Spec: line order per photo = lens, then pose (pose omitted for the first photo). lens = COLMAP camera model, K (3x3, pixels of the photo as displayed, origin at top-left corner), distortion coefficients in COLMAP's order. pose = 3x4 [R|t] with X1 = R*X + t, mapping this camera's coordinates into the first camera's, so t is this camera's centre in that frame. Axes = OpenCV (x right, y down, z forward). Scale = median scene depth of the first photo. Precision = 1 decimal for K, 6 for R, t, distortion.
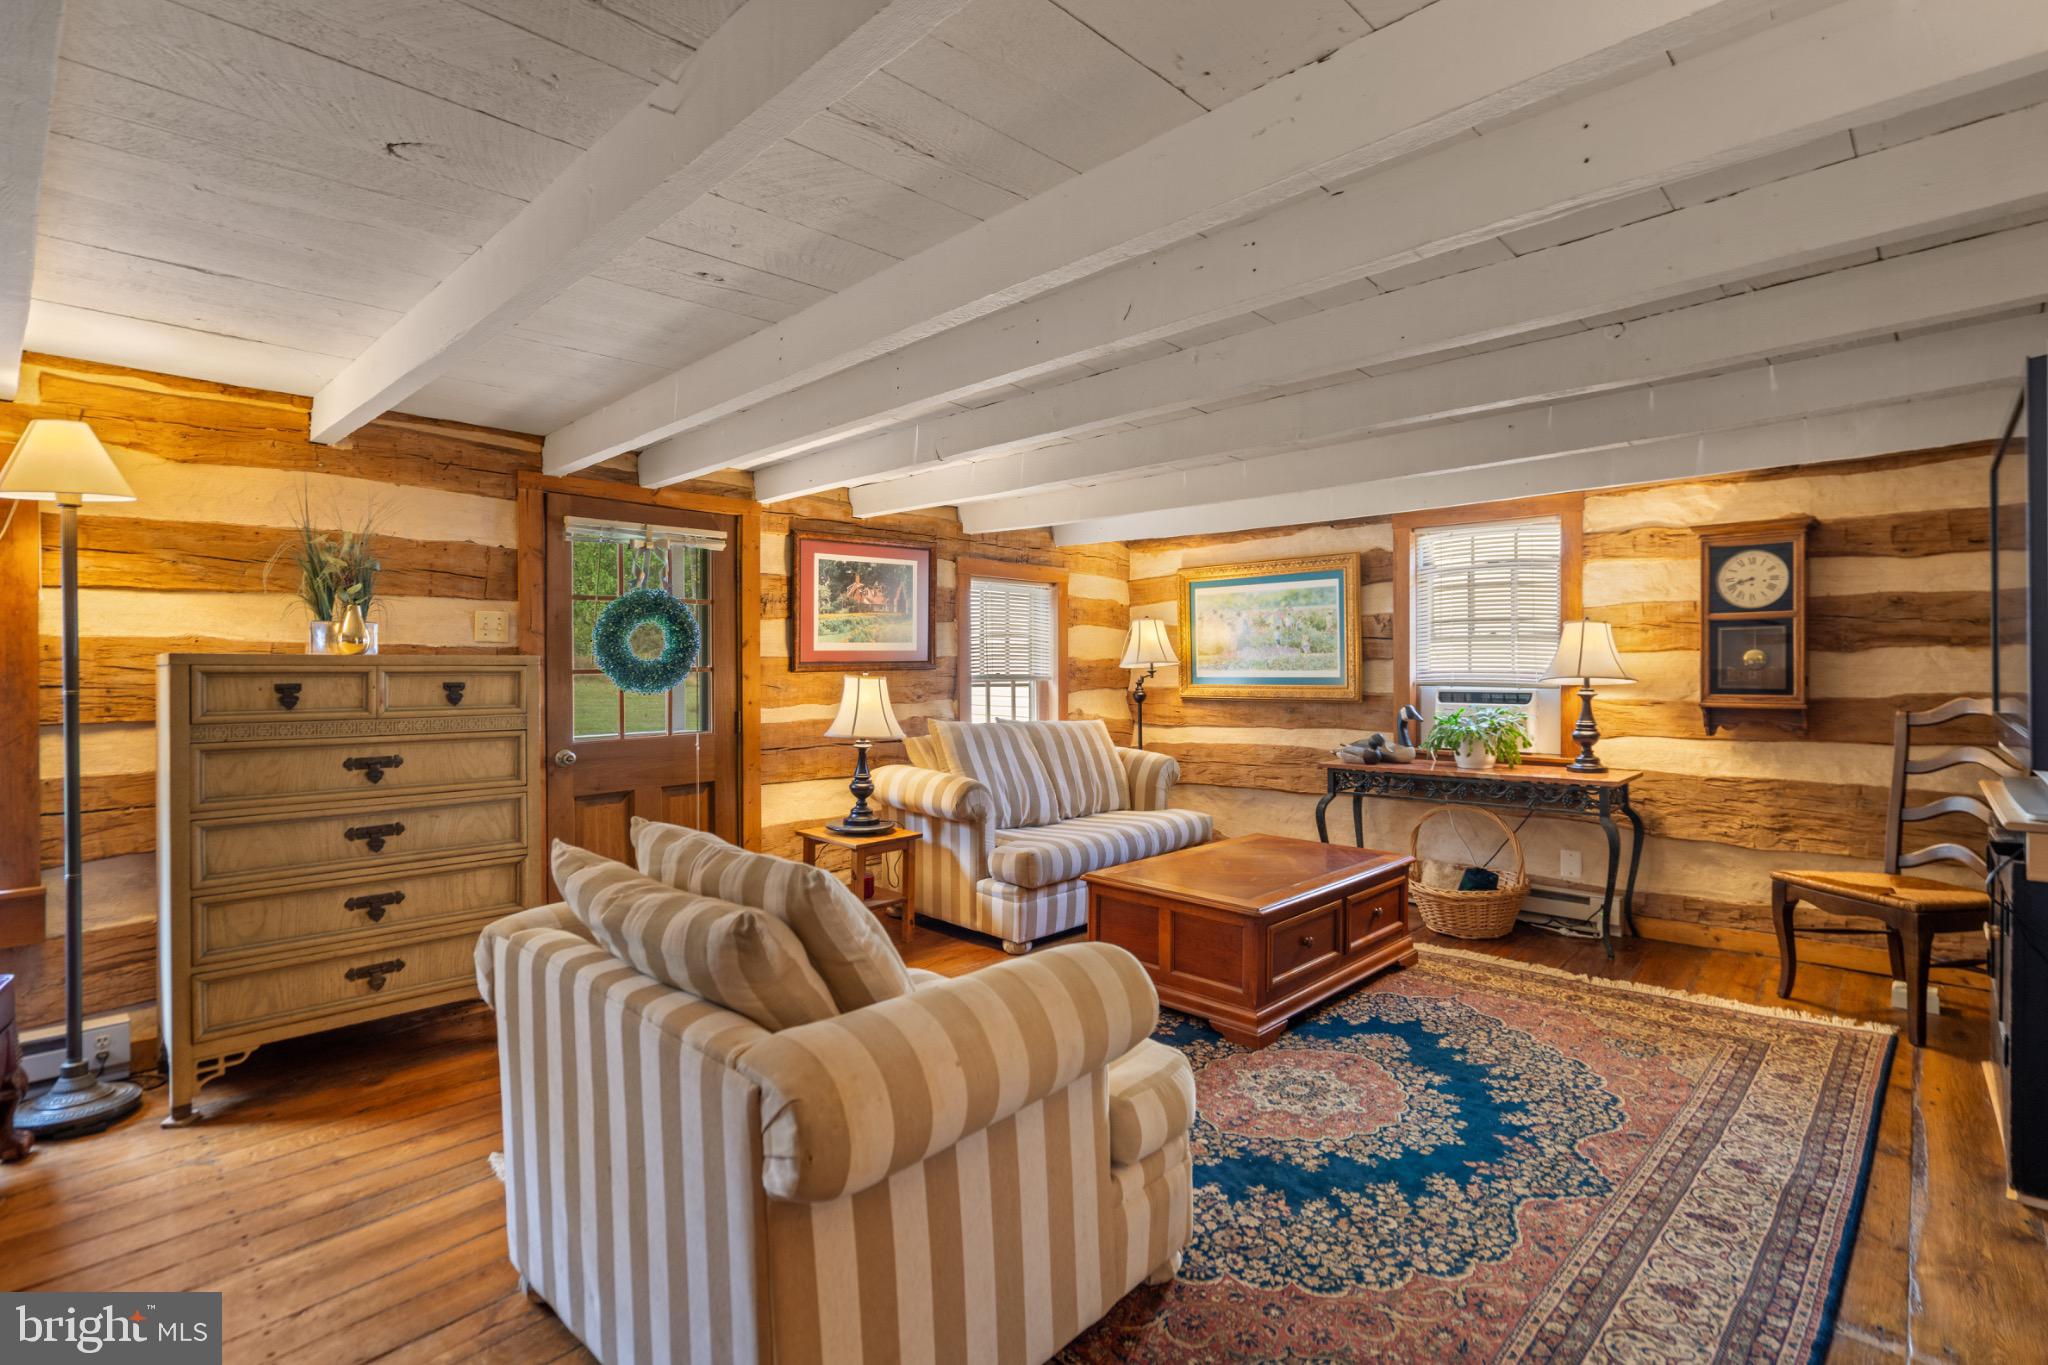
lens RADIAL K [[979.9, 0, 1028.9], [0, 979.9, 668.9], [0, 0, 1]] dist [-0.002787, 0.000085]
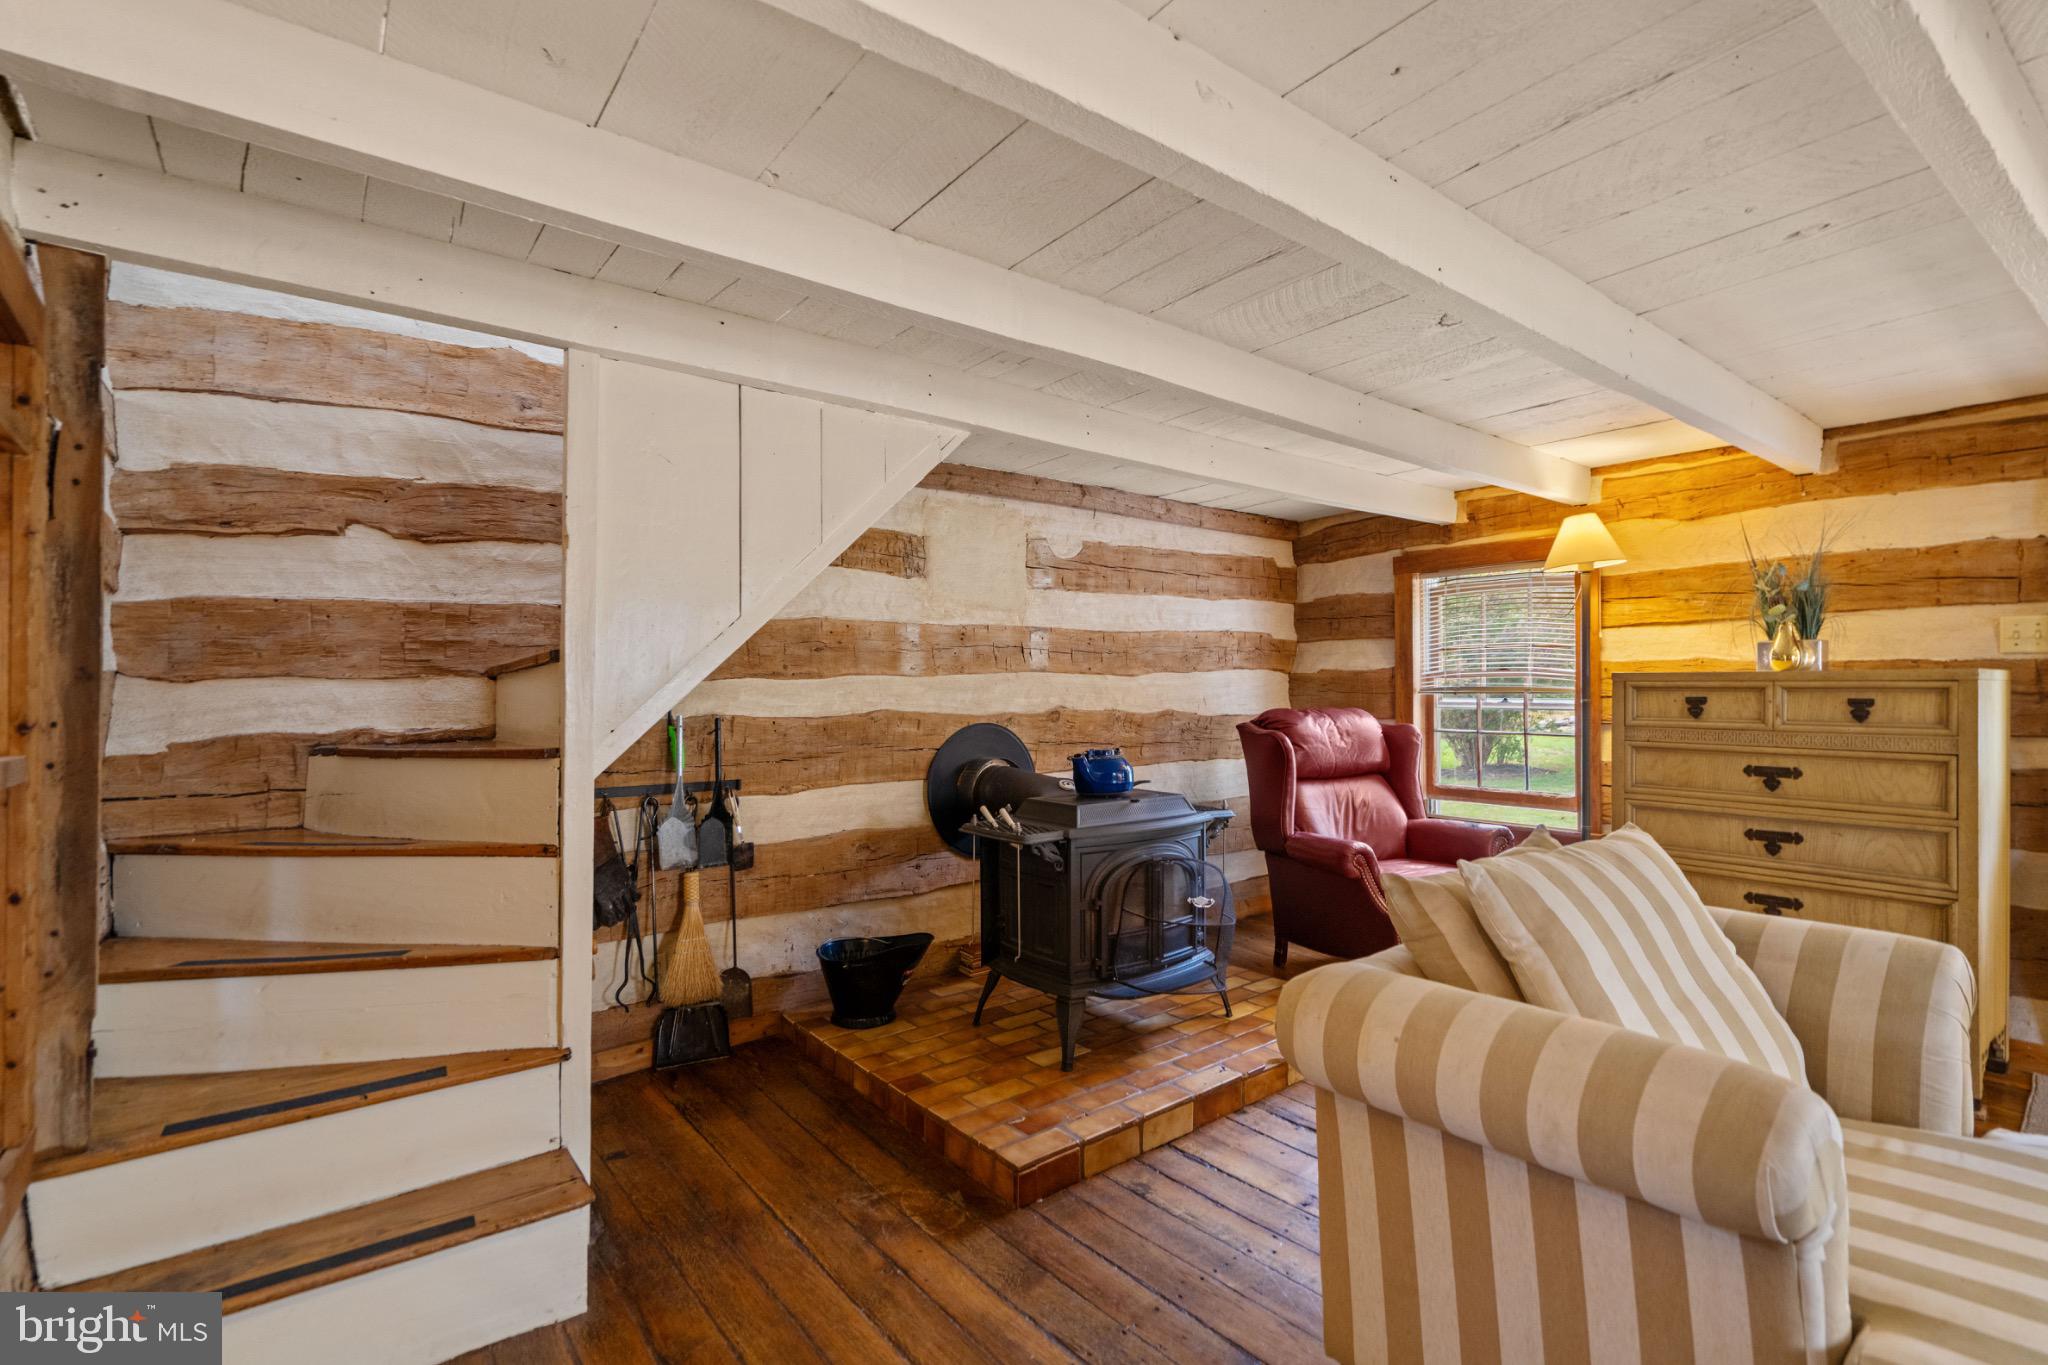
lens RADIAL K [[942.0, 0, 1016.6], [0, 942.0, 690.8], [0, 0, 1]] dist [0.002616, 0.000387]
pose [[-0.153323, 0.006183, -0.988157, 0.318990], [-0.002133, 0.999976, 0.006588, 0.001285], [0.988174, 0.003117, -0.153306, 0.226334]]
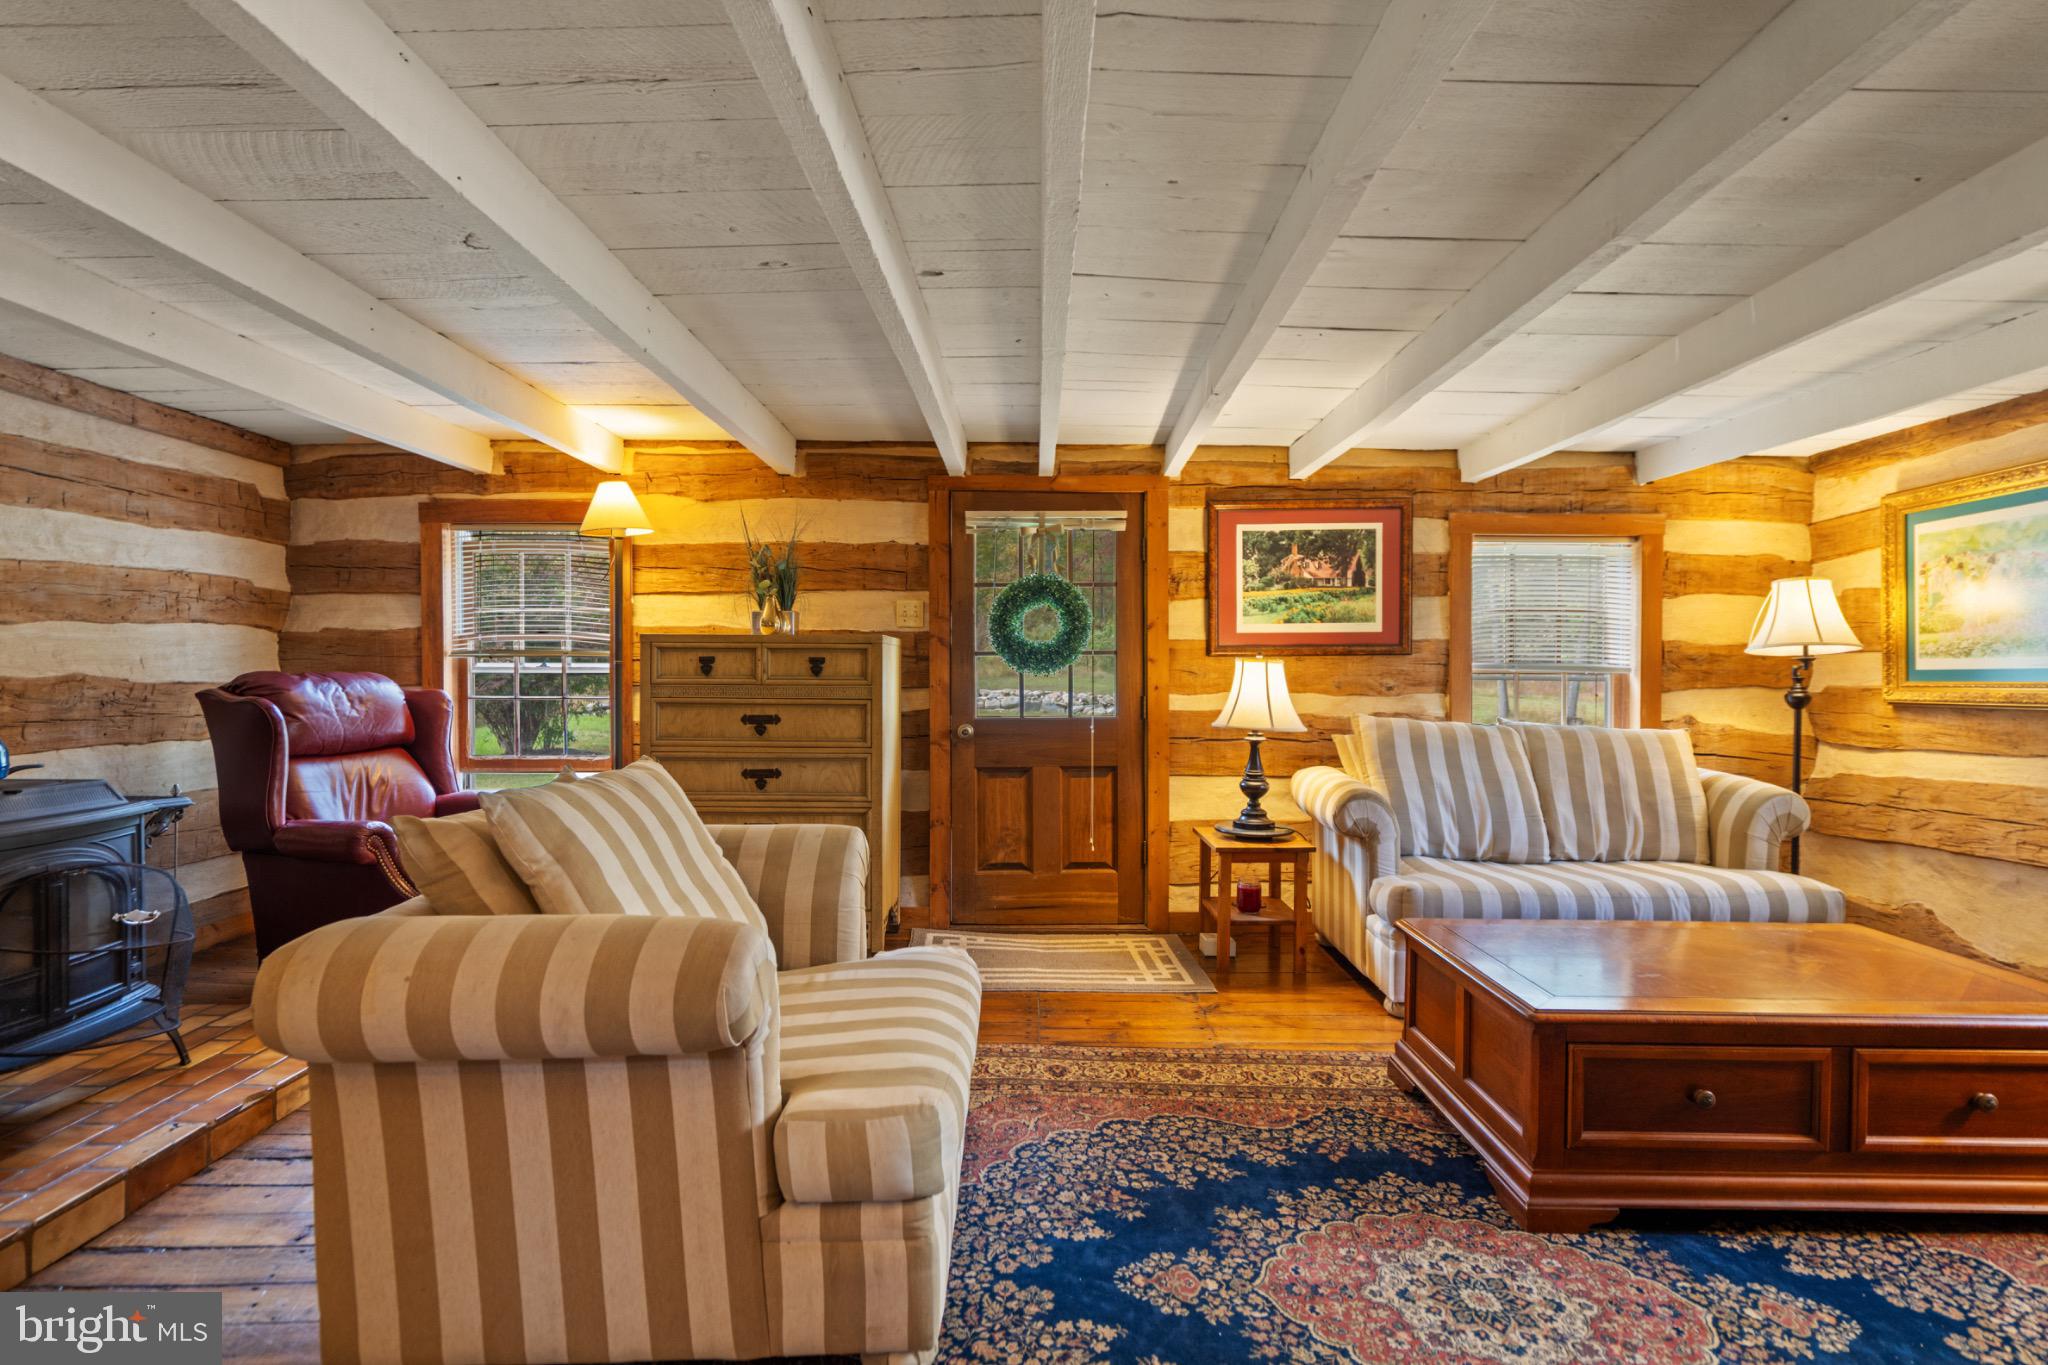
lens RADIAL K [[1021.4, 0, 1021.6], [0, 1021.4, 687.4], [0, 0, 1]] dist [0.001131, -0.000464]
pose [[0.683888, 0.014949, -0.729434, 0.354020], [-0.009074, 0.999887, 0.011984, 0.023372], [0.729531, -0.001576, 0.683946, 0.225427]]
